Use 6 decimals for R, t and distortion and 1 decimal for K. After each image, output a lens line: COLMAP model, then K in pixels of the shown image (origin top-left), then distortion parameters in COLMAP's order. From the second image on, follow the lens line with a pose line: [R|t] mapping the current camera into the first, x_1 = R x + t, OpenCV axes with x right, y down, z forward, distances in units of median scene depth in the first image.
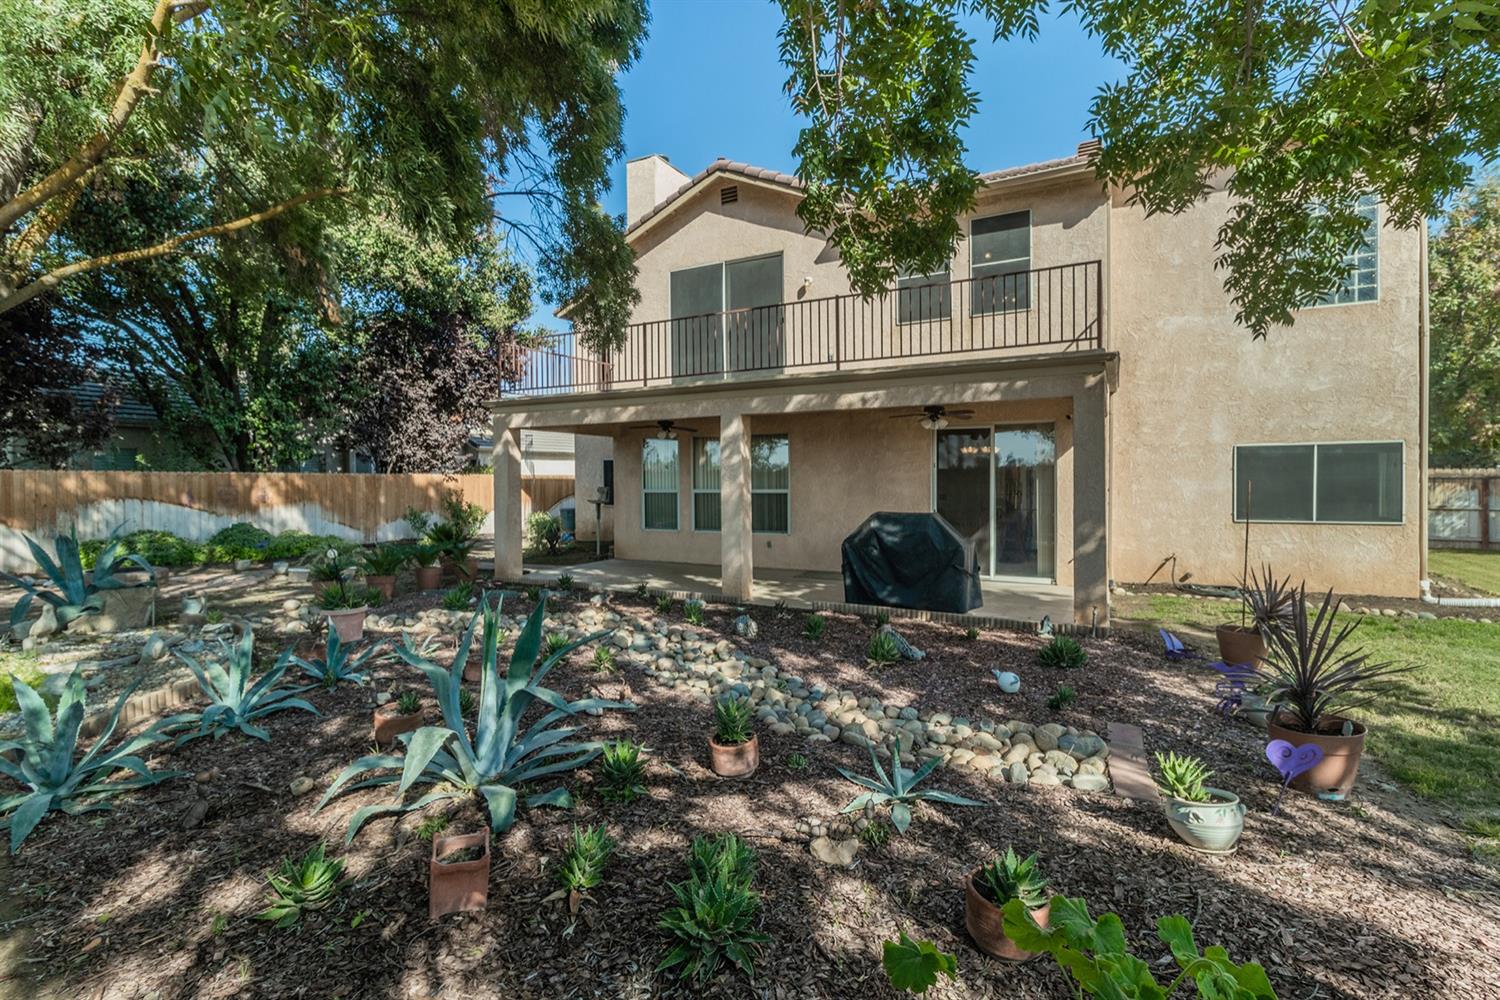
lens RADIAL K [[681.9, 0, 758.6], [0, 681.9, 493.5], [0, 0, 1]] dist [0.000105, -0.000106]
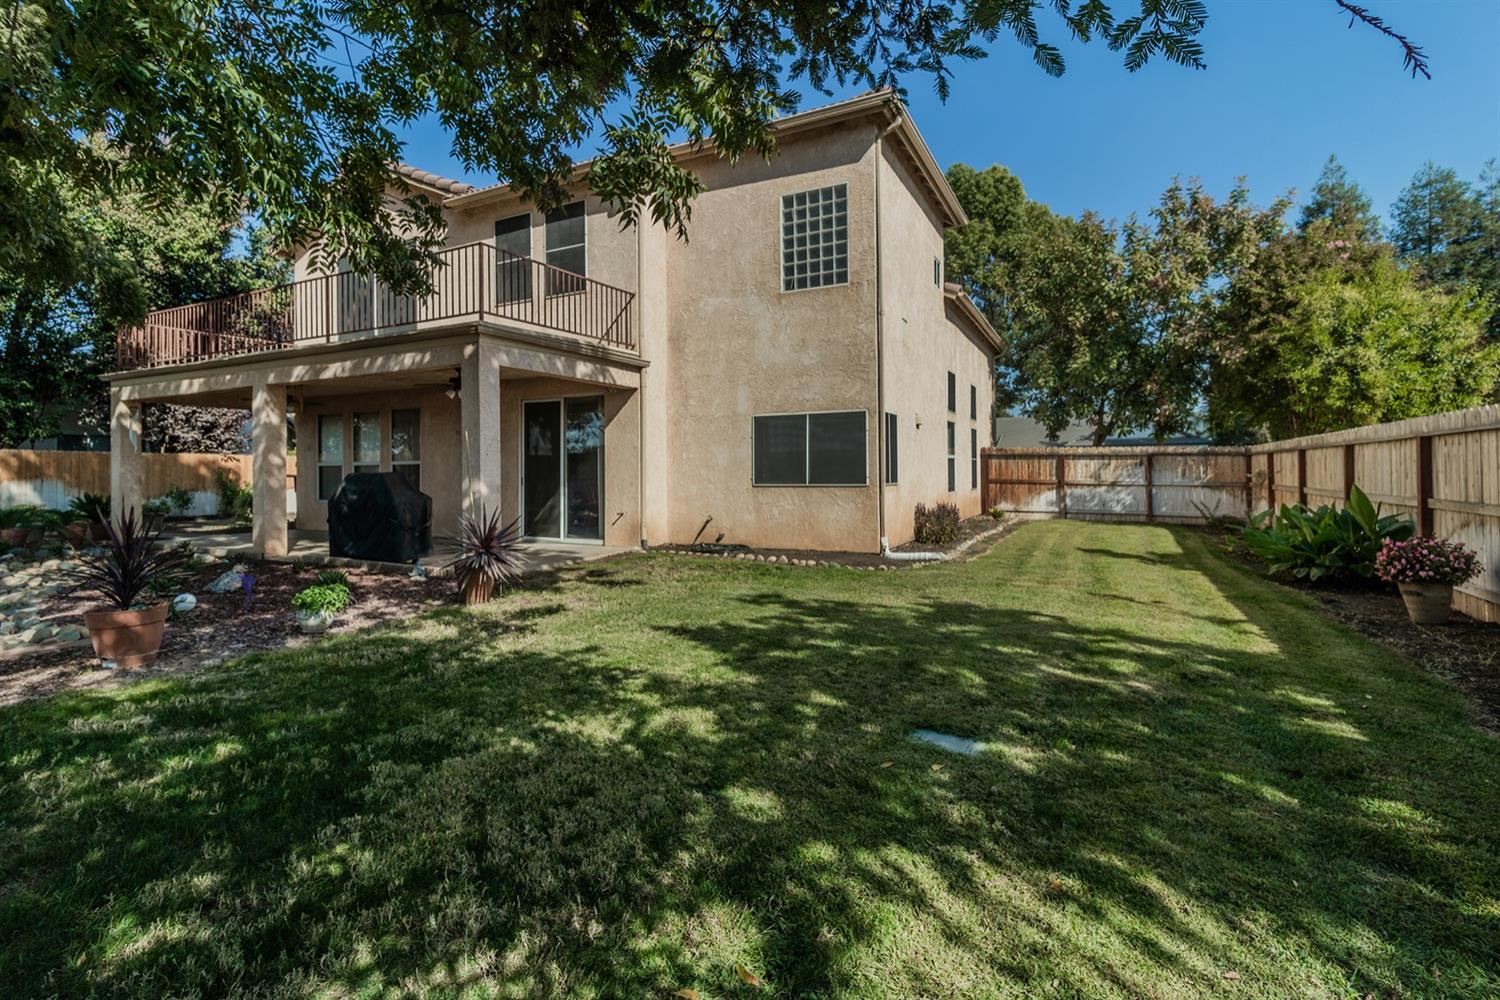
lens RADIAL K [[692.4, 0, 749.5], [0, 692.4, 465.3], [0, 0, 1]] dist [-0.001063, 0.000232]
pose [[0.999920, 0.001458, 0.012570, 0.649386], [-0.001055, 0.999487, -0.032016, 0.042184], [-0.012610, 0.032000, 0.999408, -0.095890]]
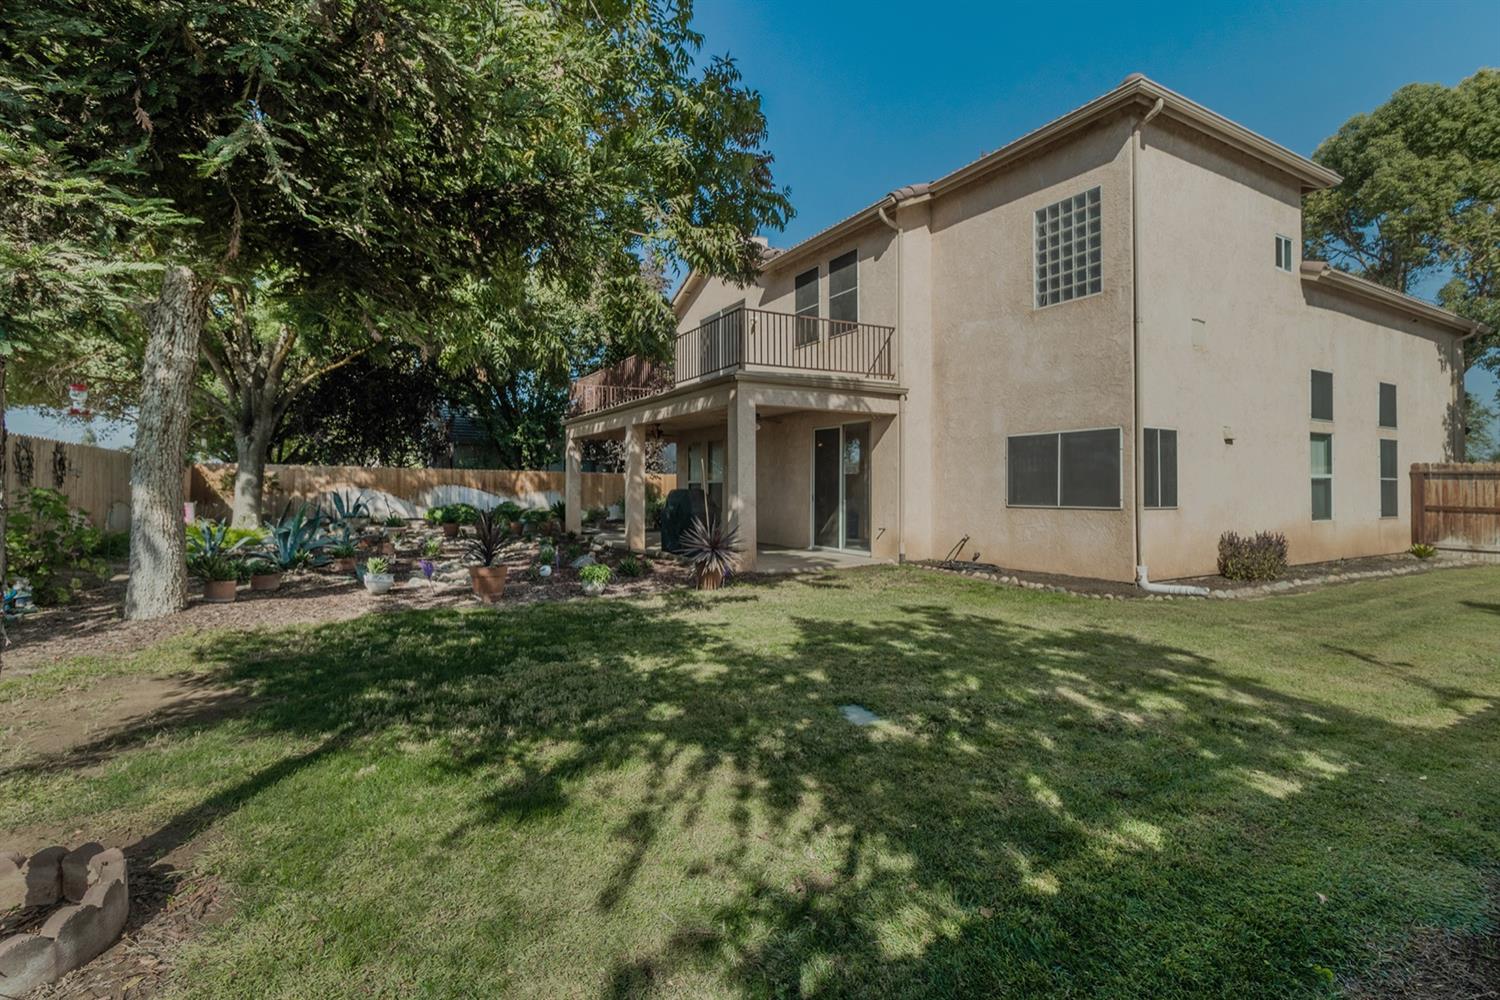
lens RADIAL K [[695.0, 0, 746.9], [0, 695.0, 477.4], [0, 0, 1]] dist [-0.003279, 0.000295]
pose [[0.847418, 0.002740, -0.530919, 0.893760], [-0.023473, 0.999202, -0.032309, 0.039102], [0.530406, 0.039841, 0.846807, -0.144977]]
